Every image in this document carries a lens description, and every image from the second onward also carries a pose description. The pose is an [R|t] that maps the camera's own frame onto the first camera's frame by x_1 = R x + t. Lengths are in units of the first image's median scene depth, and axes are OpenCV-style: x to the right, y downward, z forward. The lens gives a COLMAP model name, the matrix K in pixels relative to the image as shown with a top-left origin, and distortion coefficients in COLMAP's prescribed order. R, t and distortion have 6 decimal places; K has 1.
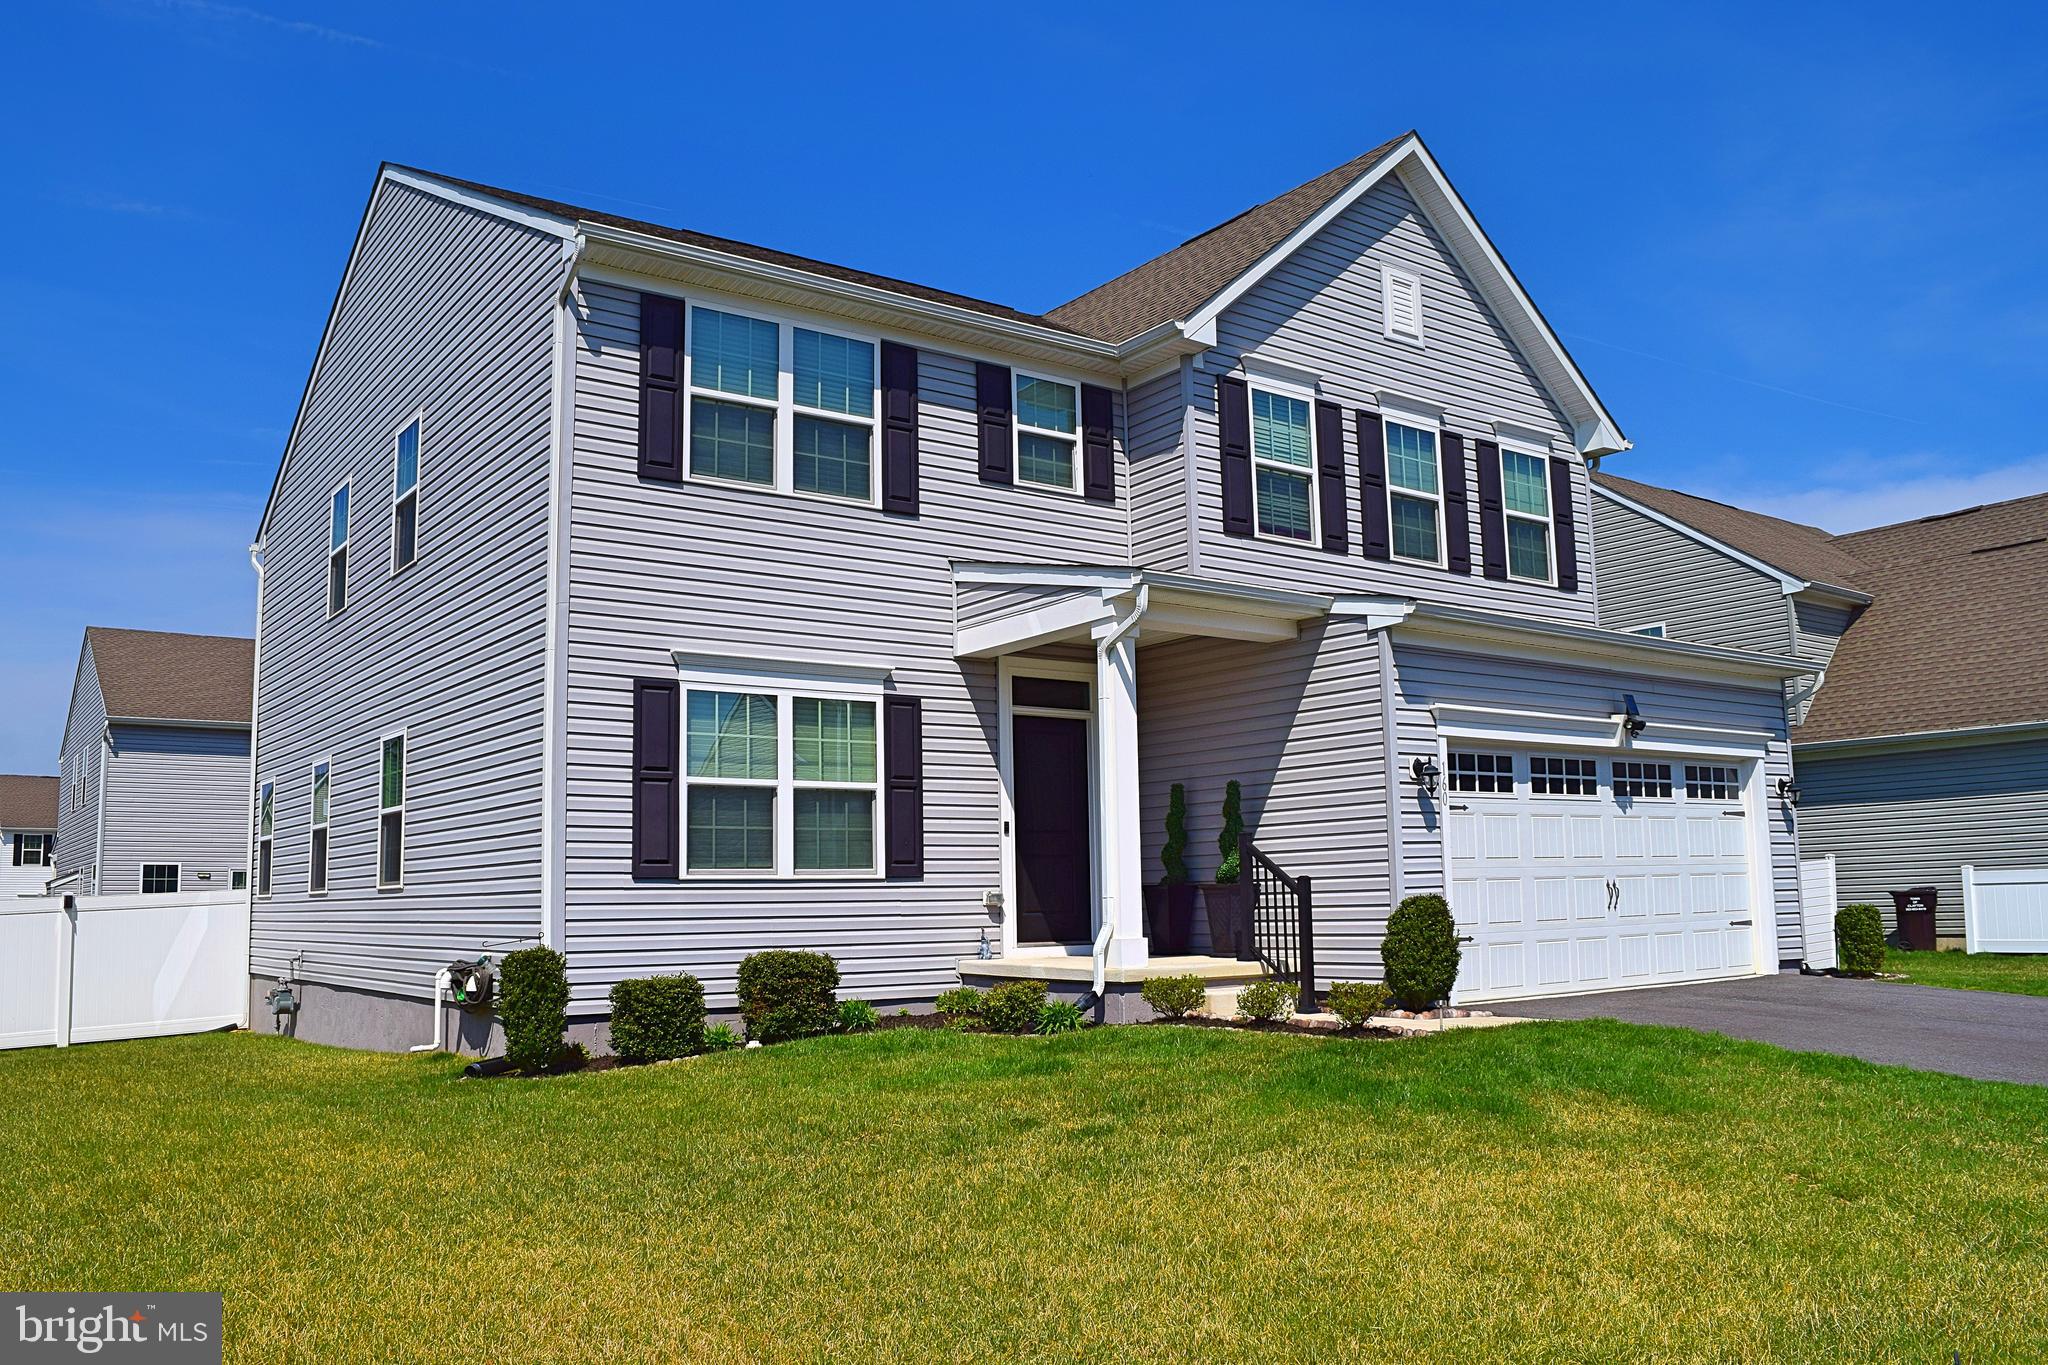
lens RADIAL K [[1587.5, 0, 1023.5], [0, 1587.5, 689.5], [0, 0, 1]] dist [-0.079601, -0.002405]
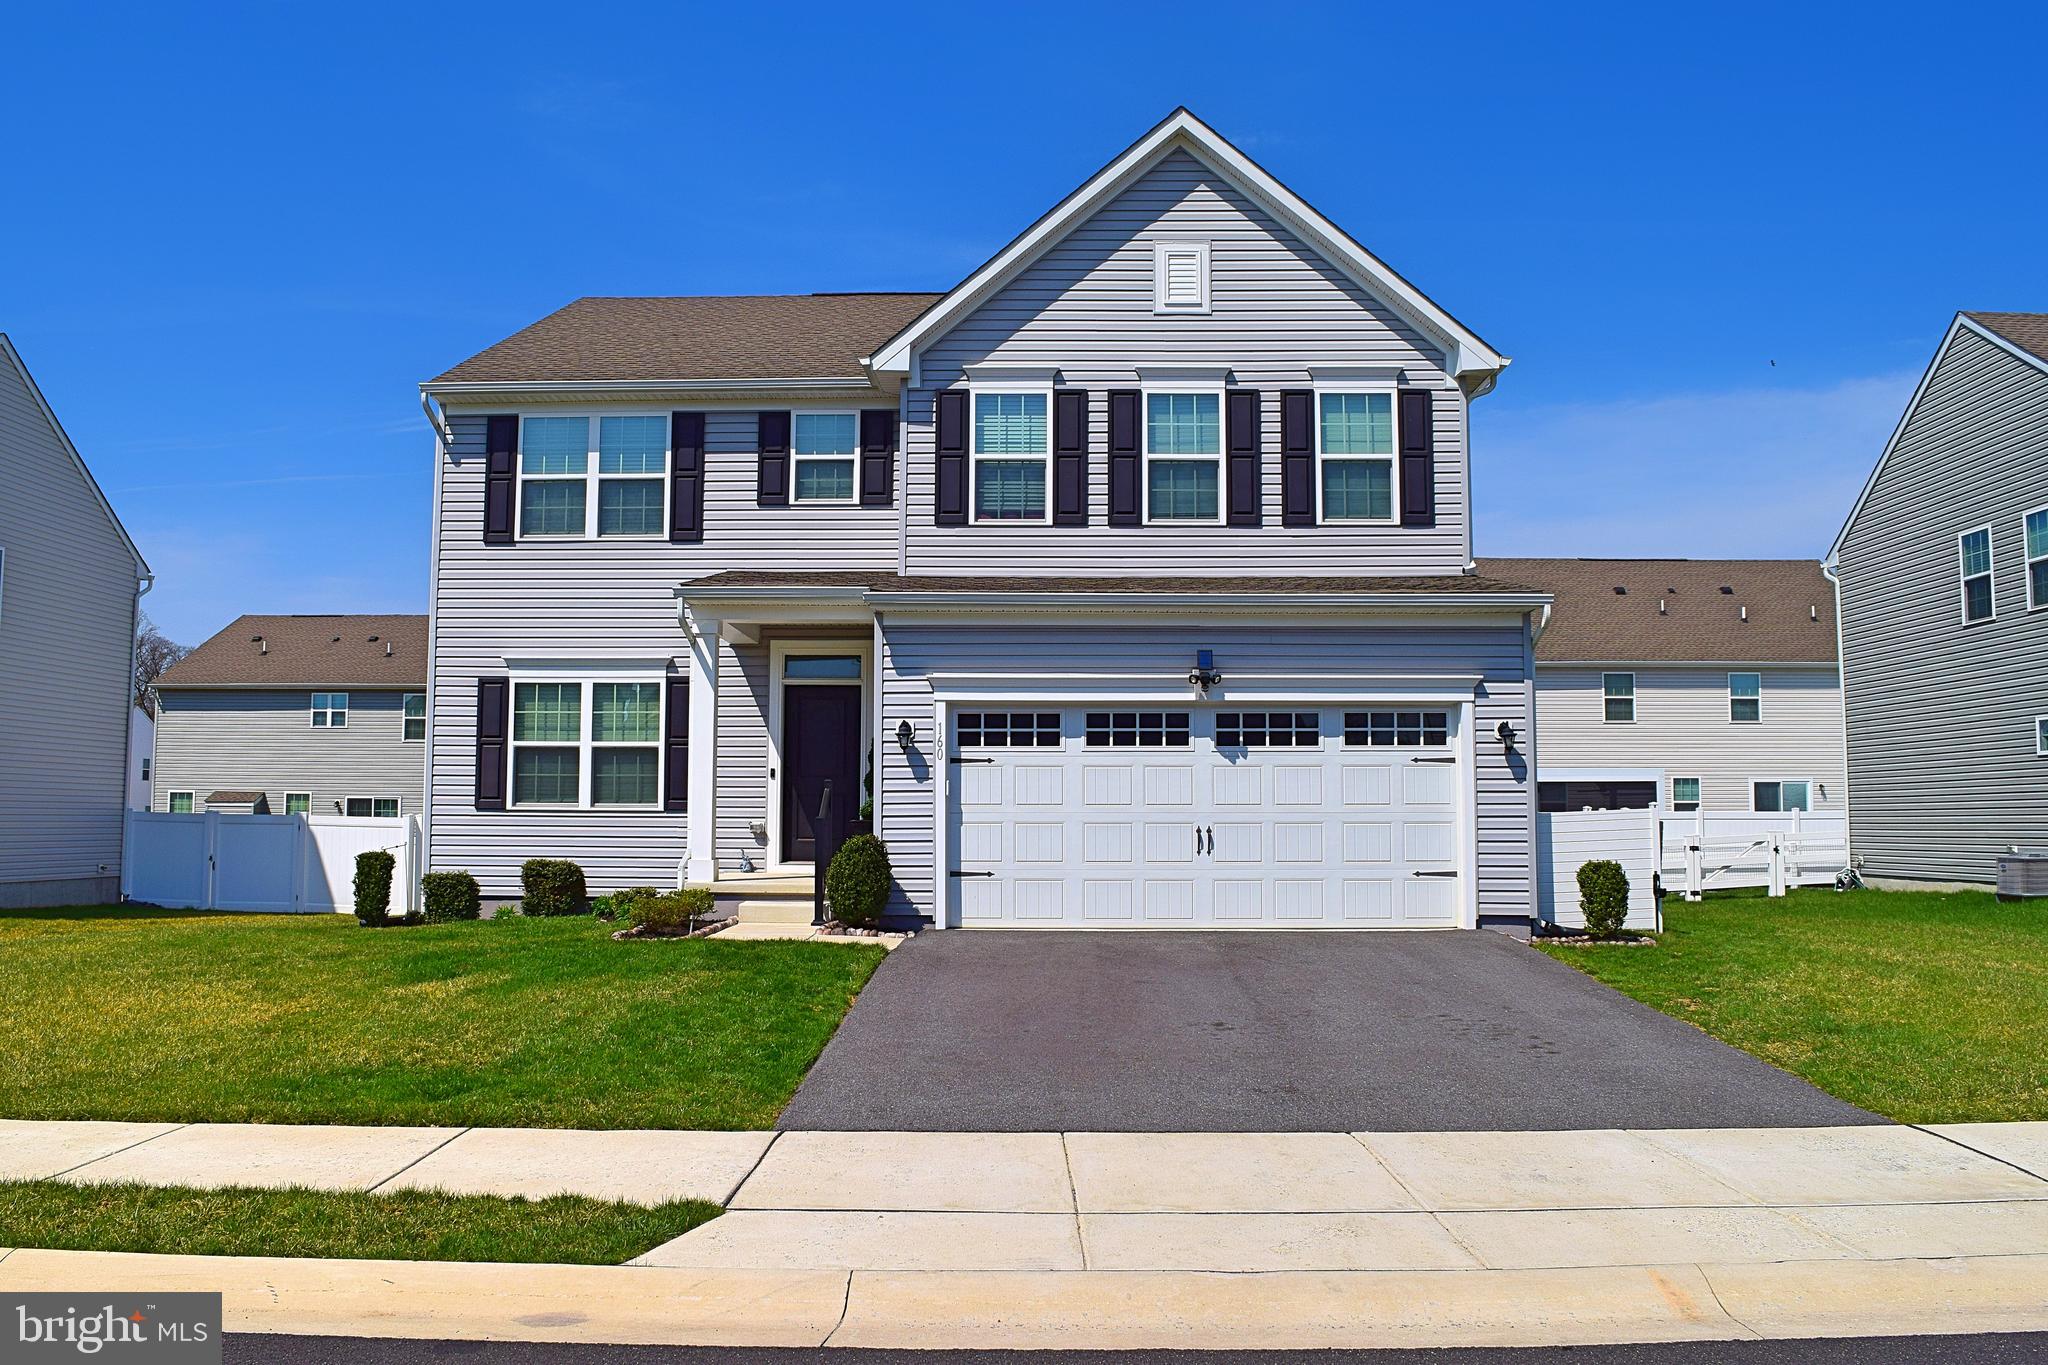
lens RADIAL K [[1587.5, 0, 1020.2], [0, 1587.5, 680.0], [0, 0, 1]] dist [-0.079601, -0.002405]
pose [[0.801014, -0.030387, -0.597874, 0.920795], [0.061631, 0.997590, 0.031869, -0.017890], [0.595465, -0.062375, 0.800956, 0.083805]]
